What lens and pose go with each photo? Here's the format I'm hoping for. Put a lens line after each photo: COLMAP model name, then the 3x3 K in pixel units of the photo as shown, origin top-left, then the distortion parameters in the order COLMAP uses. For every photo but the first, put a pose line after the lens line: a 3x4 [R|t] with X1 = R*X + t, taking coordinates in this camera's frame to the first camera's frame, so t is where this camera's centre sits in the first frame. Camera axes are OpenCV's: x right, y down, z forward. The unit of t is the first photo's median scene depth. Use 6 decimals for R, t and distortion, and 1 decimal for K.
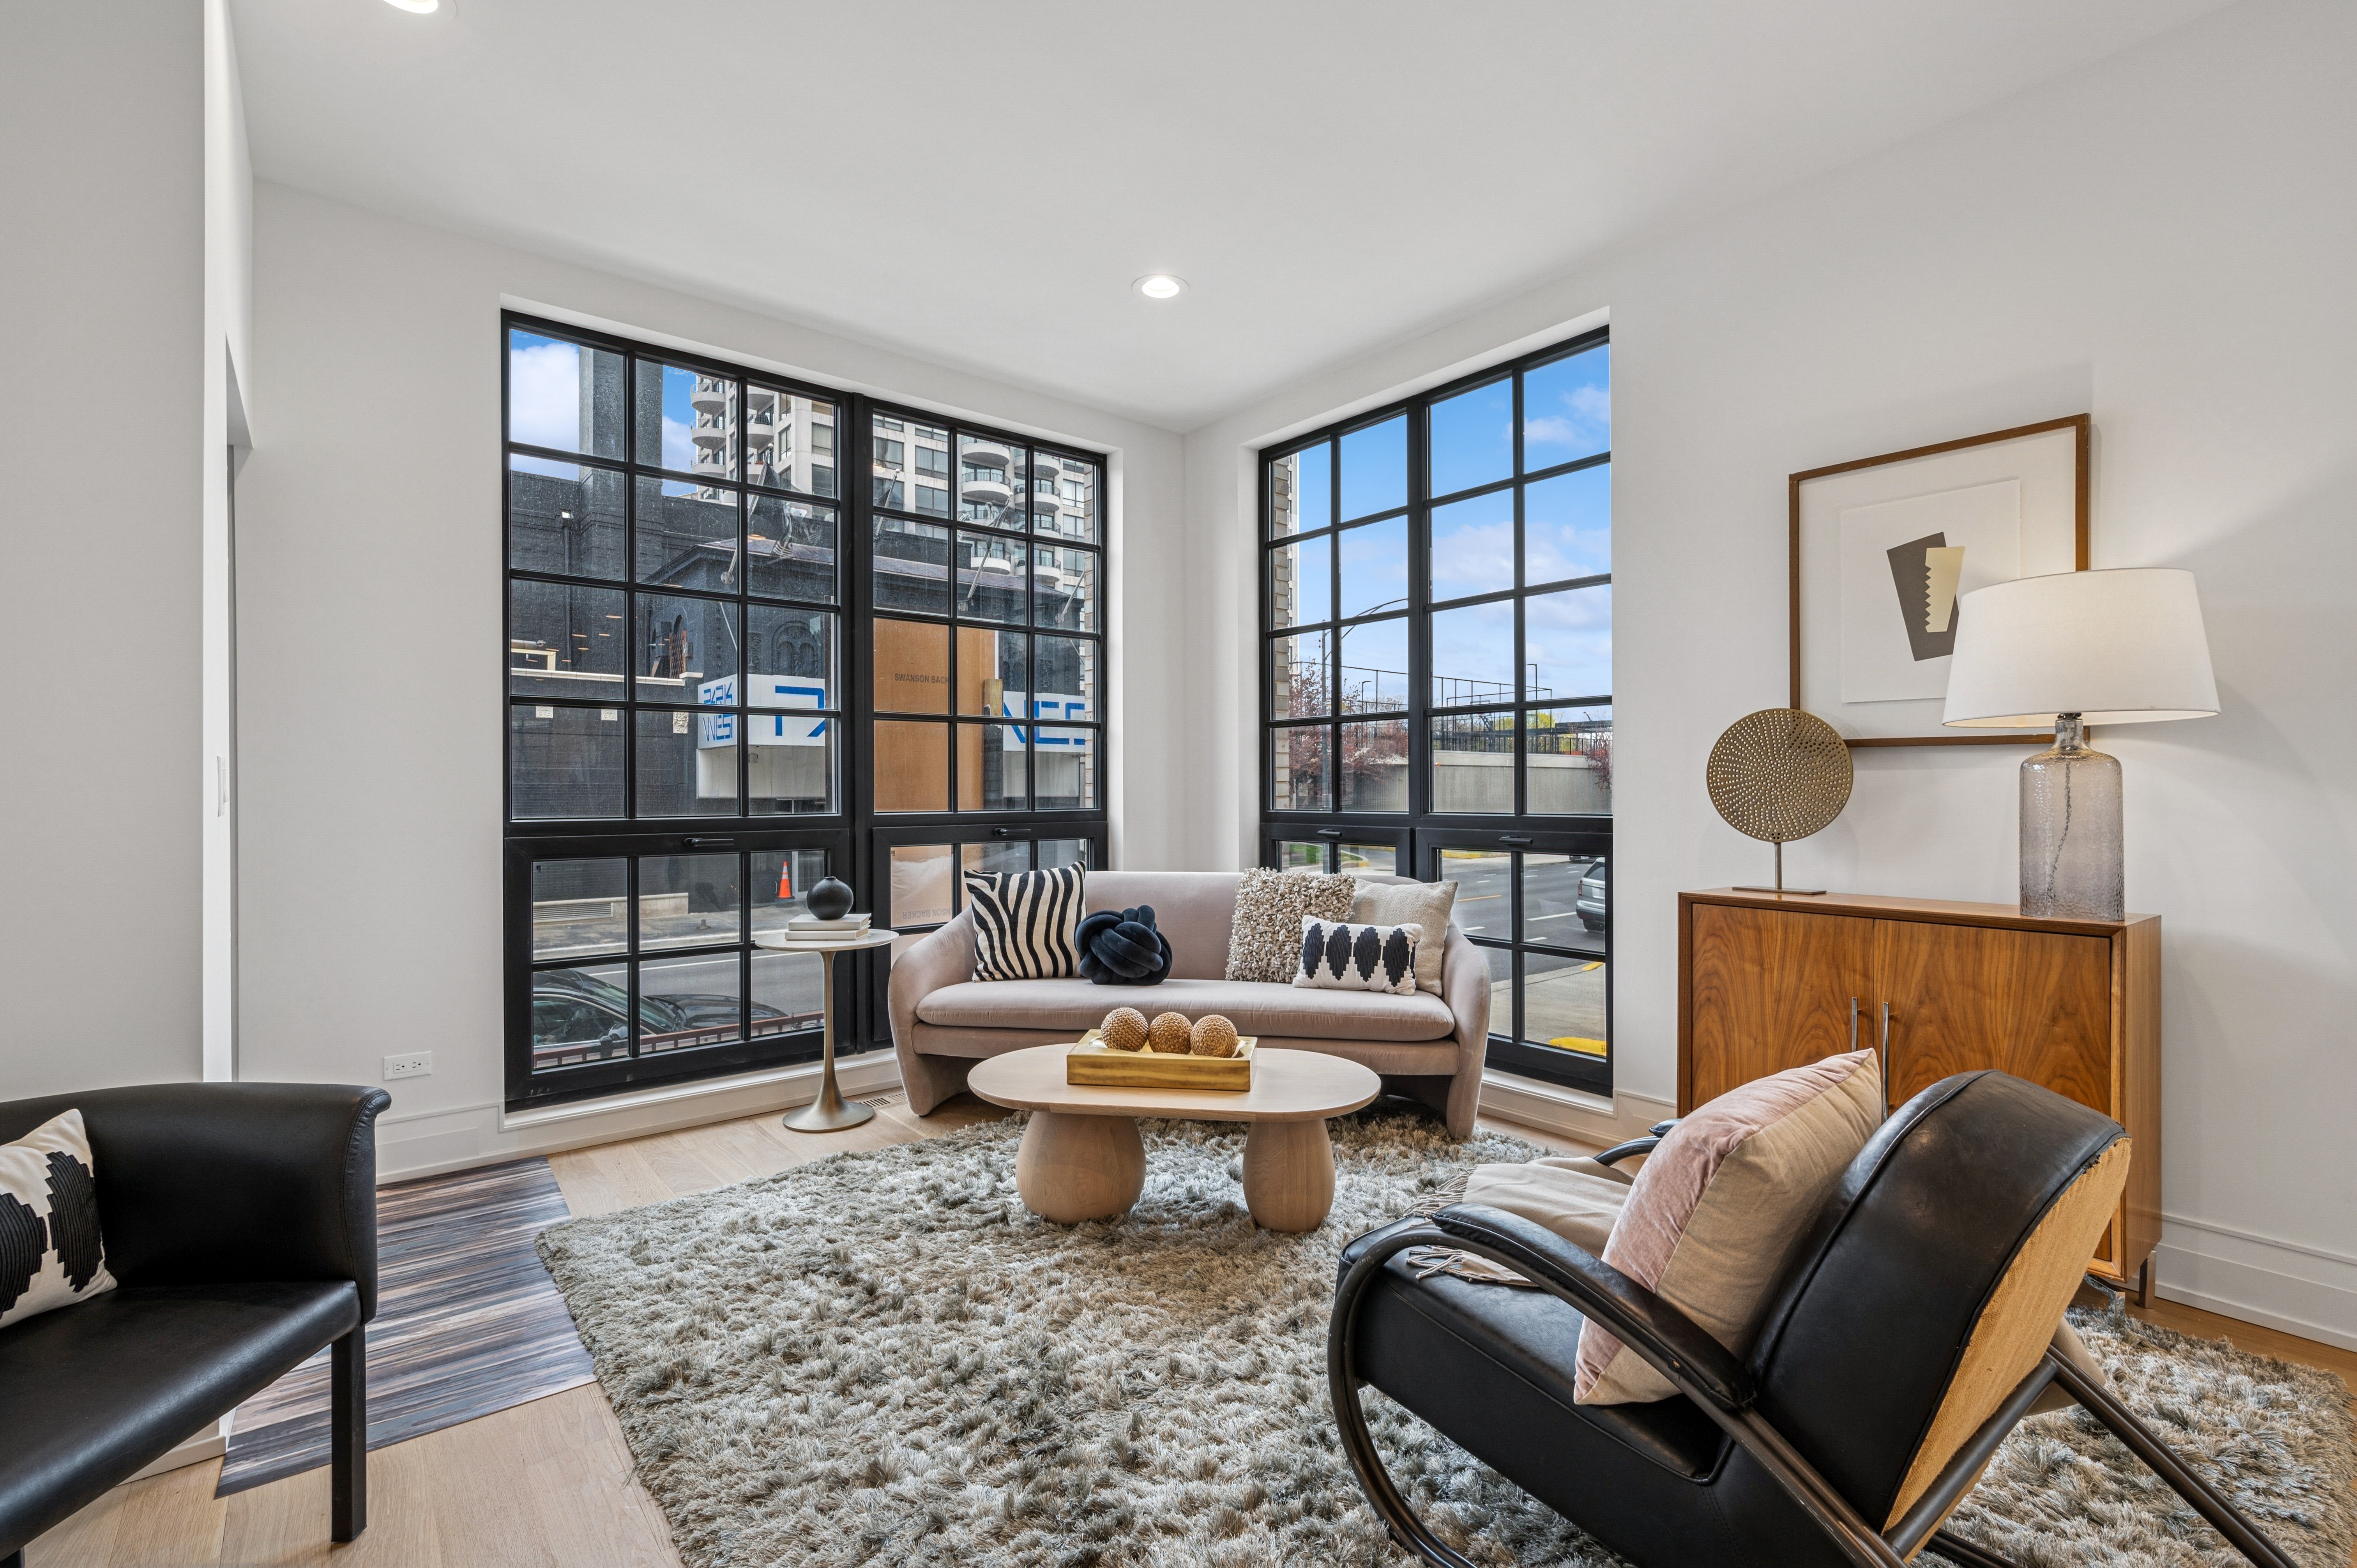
lens RADIAL K [[1055.7, 0, 1195.4], [0, 1055.7, 792.9], [0, 0, 1]] dist [-0.001953, 0.000276]
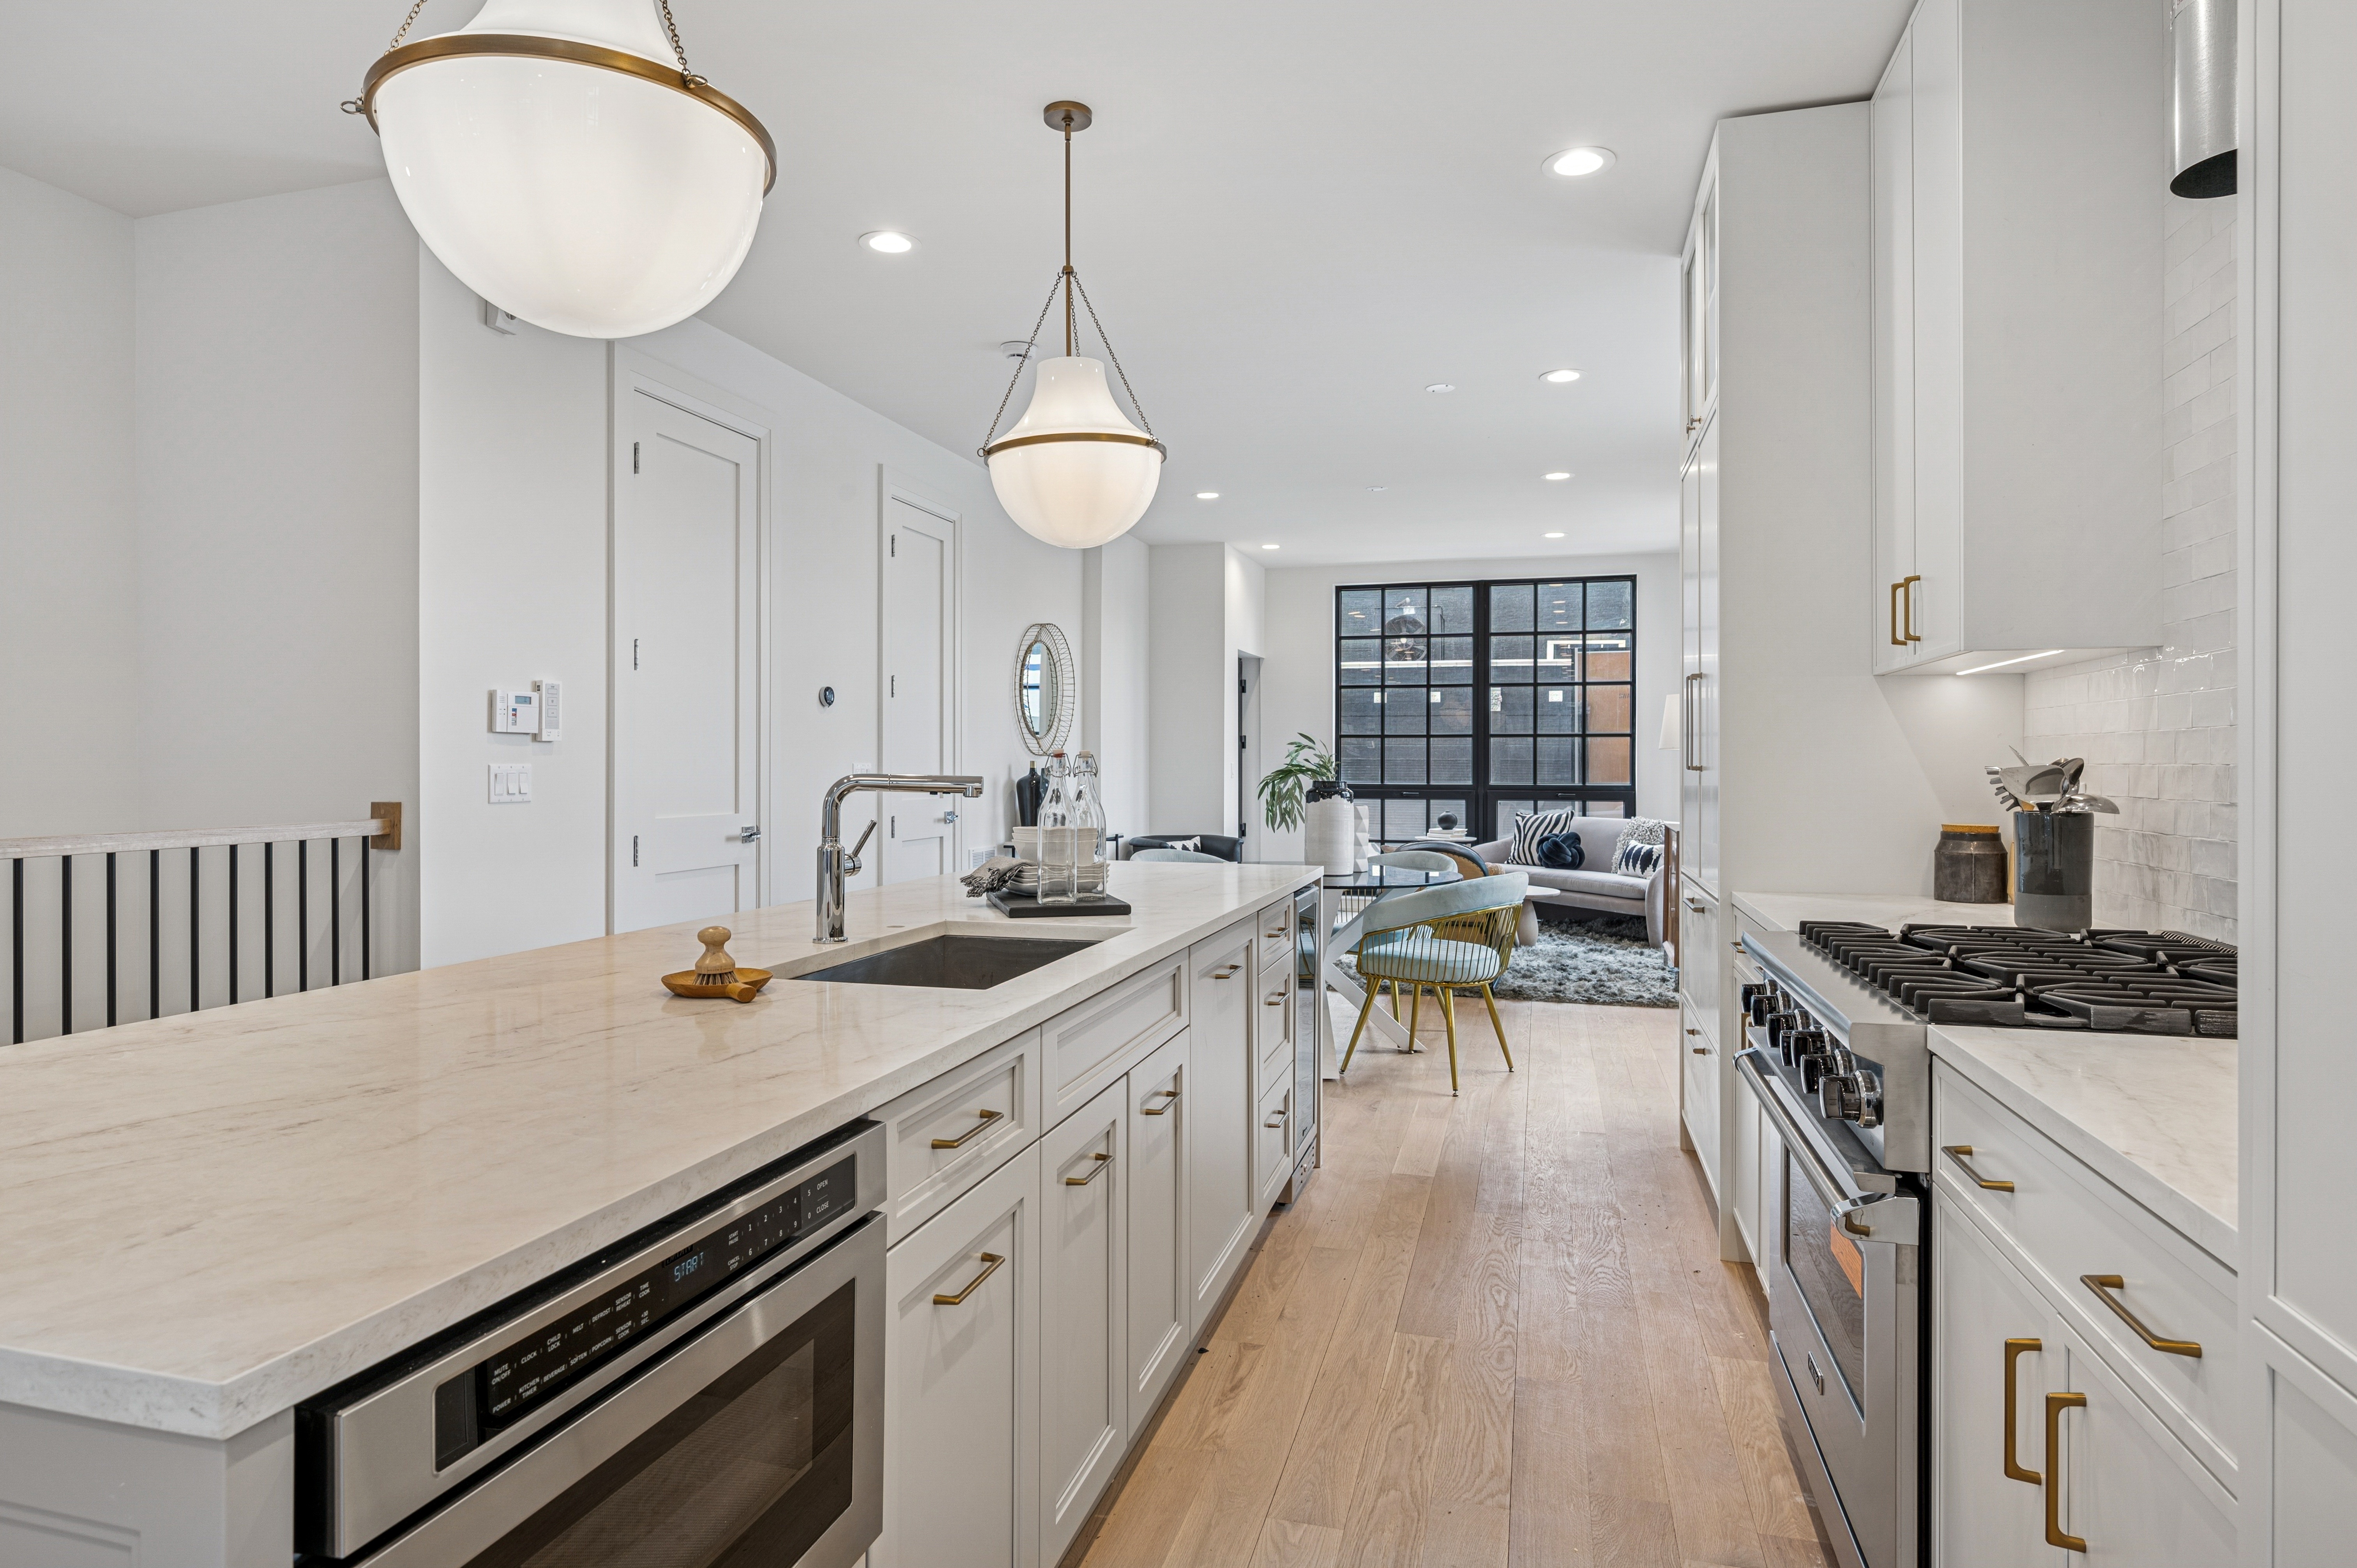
lens RADIAL K [[1273.3, 0, 1183.2], [0, 1273.3, 773.2], [0, 0, 1]] dist [0.004104, 0.000021]
pose [[0.575414, 0.007668, -0.817826, 1.634798], [-0.005949, 0.999969, 0.005190, -0.012458], [0.817841, 0.001878, 0.575442, -1.073861]]
